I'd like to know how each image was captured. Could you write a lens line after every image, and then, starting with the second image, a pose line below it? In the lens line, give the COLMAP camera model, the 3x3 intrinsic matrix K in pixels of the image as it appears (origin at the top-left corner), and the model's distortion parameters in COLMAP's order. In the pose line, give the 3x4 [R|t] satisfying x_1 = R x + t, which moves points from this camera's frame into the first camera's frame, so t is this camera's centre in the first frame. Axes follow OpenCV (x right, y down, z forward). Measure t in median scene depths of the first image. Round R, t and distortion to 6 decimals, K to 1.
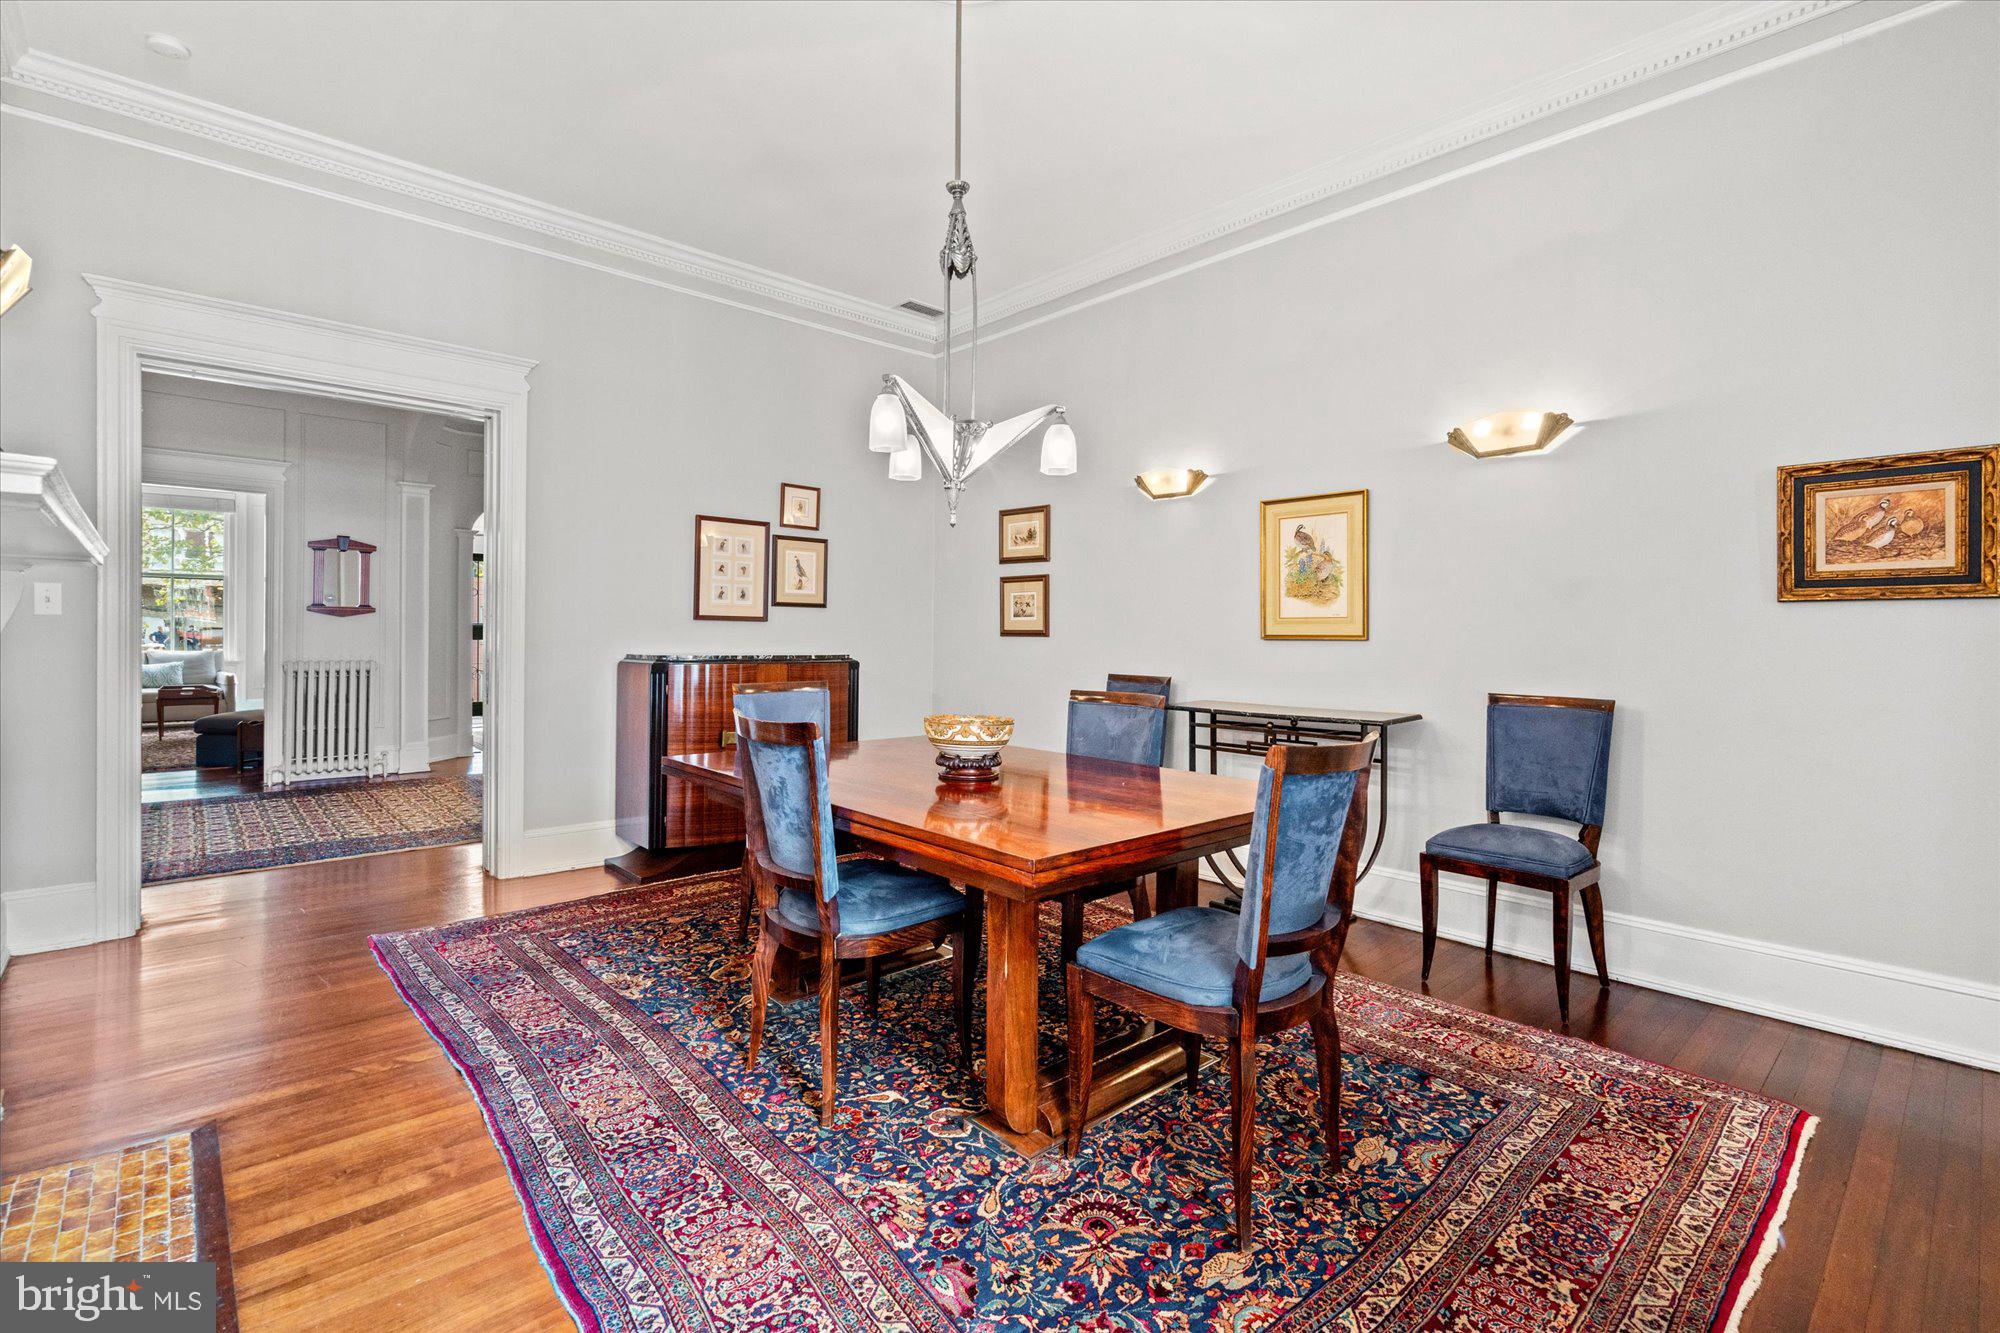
lens RADIAL K [[903.7, 0, 993.1], [0, 903.7, 674.2], [0, 0, 1]] dist [-0.001897, 0.000553]
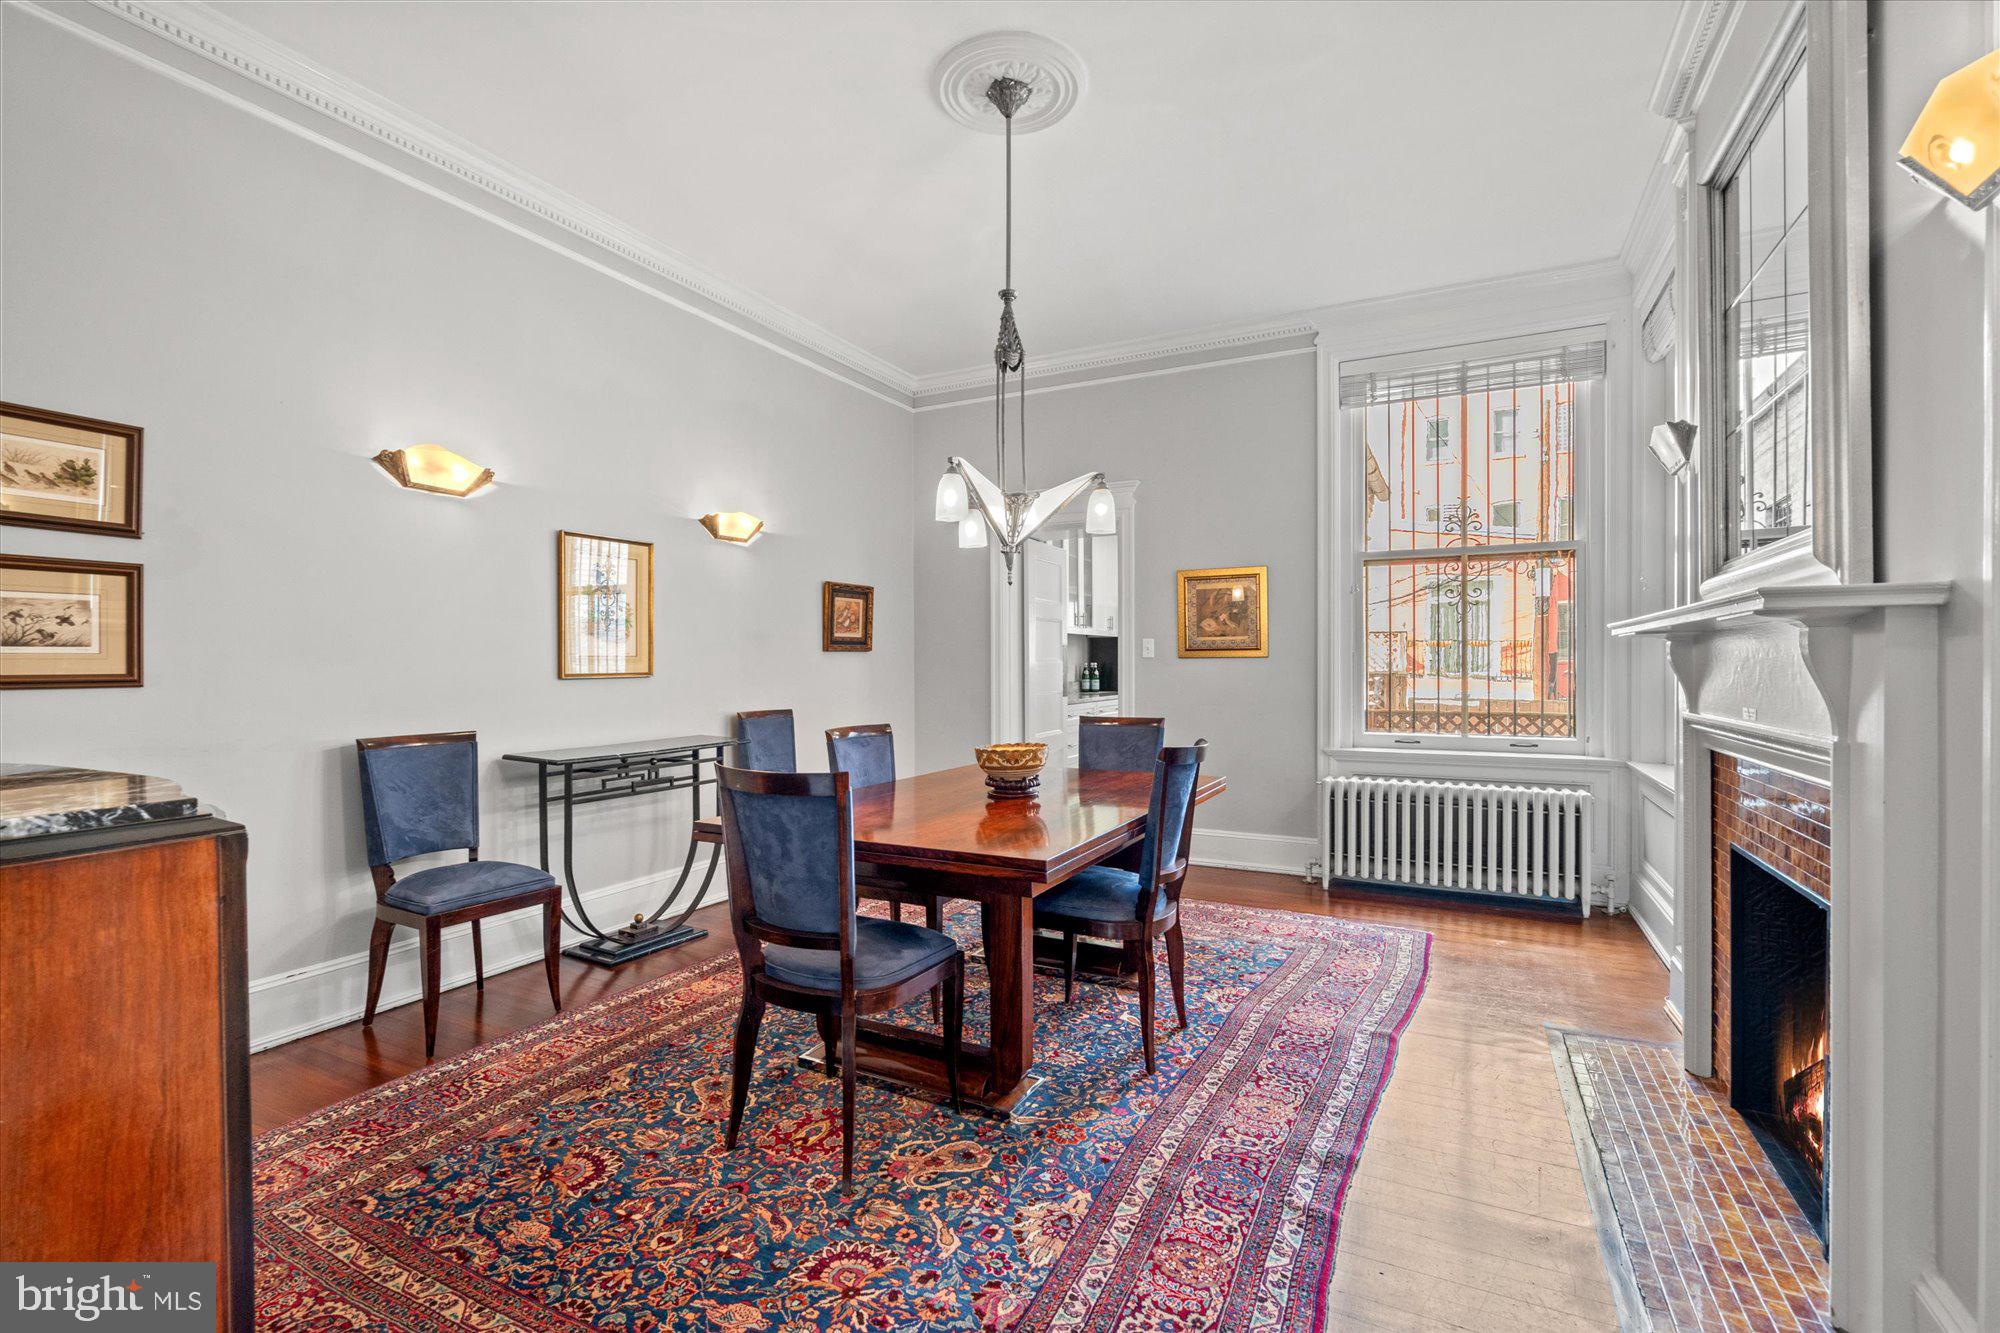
lens RADIAL K [[903.7, 0, 993.1], [0, 903.7, 674.2], [0, 0, 1]] dist [-0.001897, 0.000553]
pose [[-0.348882, -0.015725, 0.937035, -1.049071], [0.047354, 0.998286, 0.034384, -0.078190], [-0.935970, 0.056368, -0.347539, 1.317291]]
